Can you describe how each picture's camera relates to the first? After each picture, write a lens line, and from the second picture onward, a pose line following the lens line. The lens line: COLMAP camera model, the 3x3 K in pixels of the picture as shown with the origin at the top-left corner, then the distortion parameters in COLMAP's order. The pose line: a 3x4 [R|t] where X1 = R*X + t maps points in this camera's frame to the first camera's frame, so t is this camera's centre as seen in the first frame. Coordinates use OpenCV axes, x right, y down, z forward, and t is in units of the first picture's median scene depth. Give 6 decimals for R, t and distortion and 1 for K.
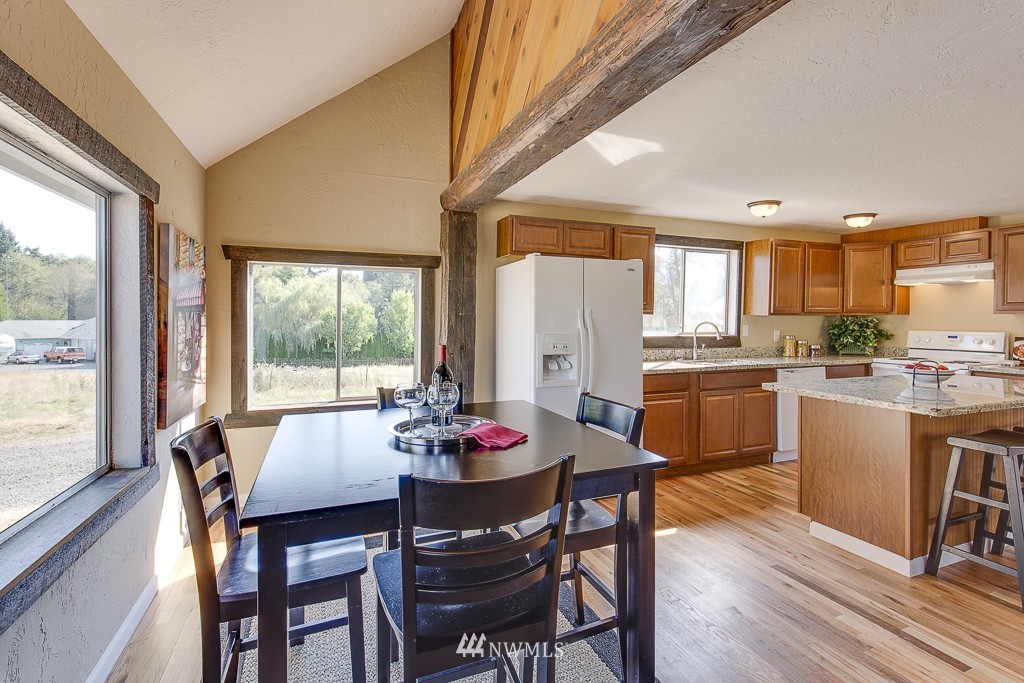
lens RADIAL K [[476.1, 0, 512.5], [0, 476.1, 330.0], [0, 0, 1]] dist [-0.003403, -0.000134]
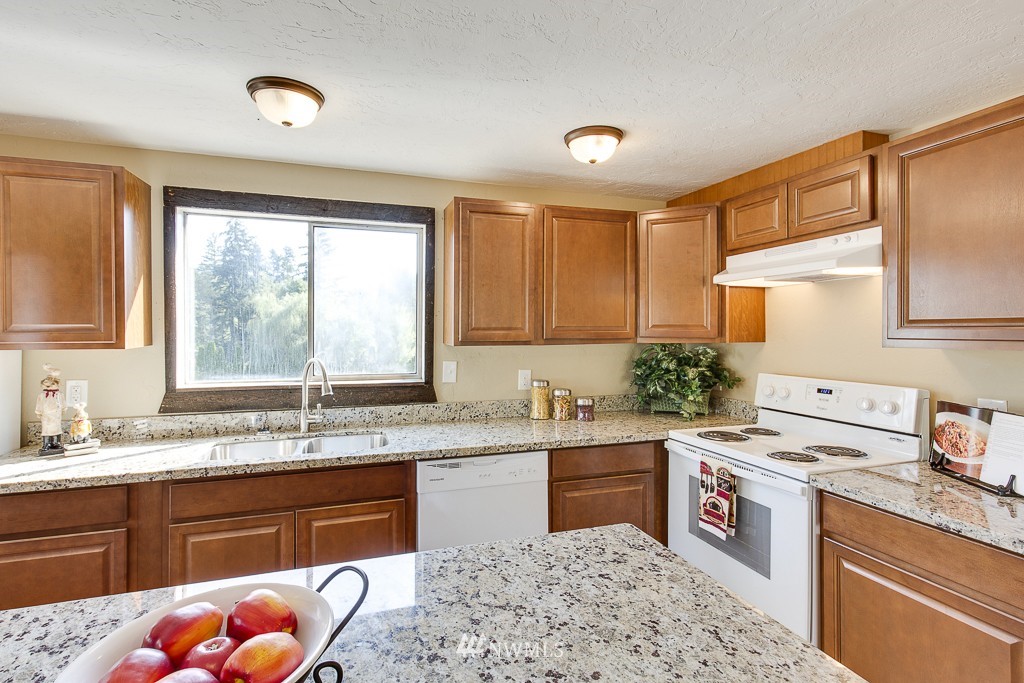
lens RADIAL K [[478.3, 0, 490.7], [0, 478.3, 335.6], [0, 0, 1]] dist [-0.002359, 0.000011]
pose [[0.997494, -0.002180, -0.070719, 0.611213], [0.000963, 0.999851, -0.017234, -0.032724], [0.070746, 0.017123, 0.997347, 0.482097]]
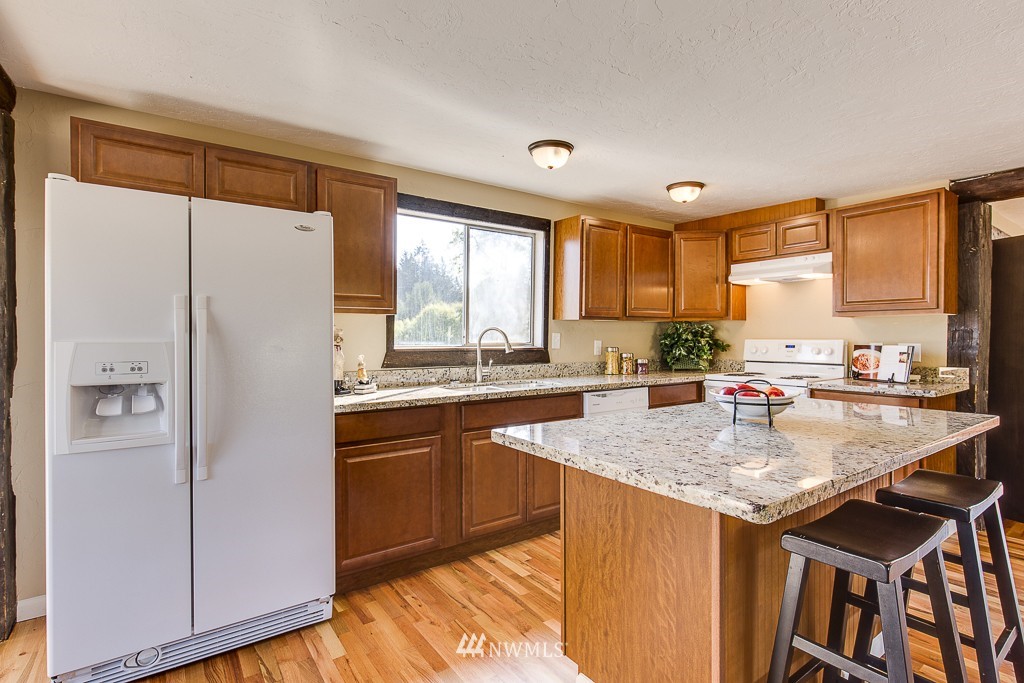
lens RADIAL K [[496.8, 0, 513.0], [0, 496.8, 348.1], [0, 0, 1]] dist [-0.010200, -0.000366]
pose [[0.972038, -0.009523, 0.234629, 0.256520], [0.009383, 0.999955, 0.001714, 0.011535], [-0.234635, 0.000535, 0.972084, 0.275719]]
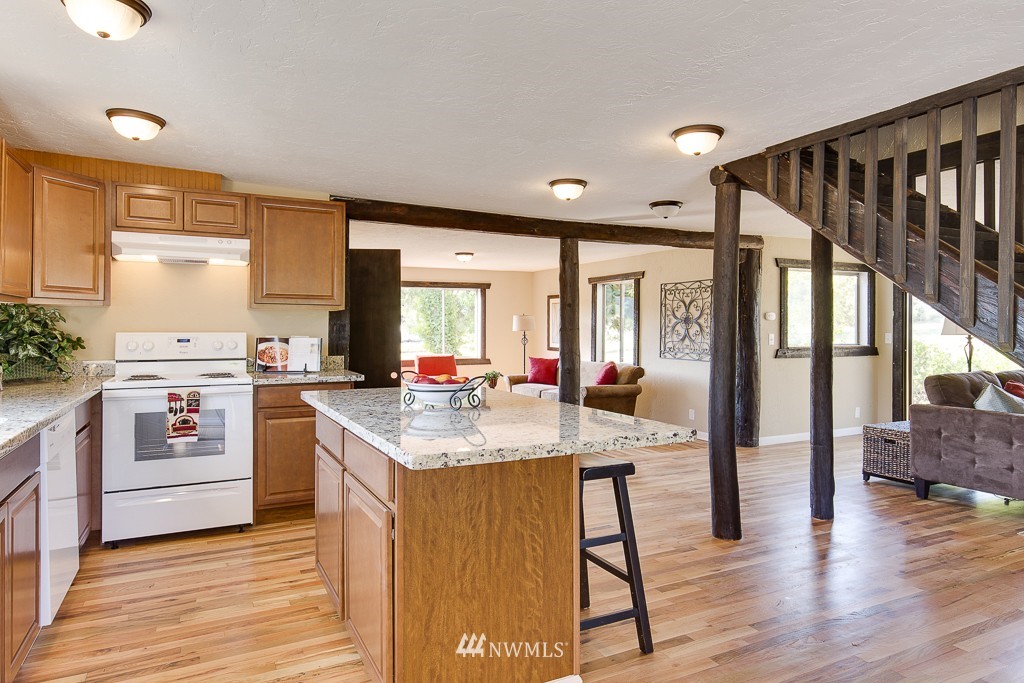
lens RADIAL K [[613.0, 0, 509.5], [0, 613.0, 336.9], [0, 0, 1]] dist [0.000299, 0.000274]
pose [[-0.080902, -0.015709, 0.996598, 0.003279], [0.017287, 0.999703, 0.017161, 0.002527], [-0.996572, 0.018617, -0.080606, 0.587367]]
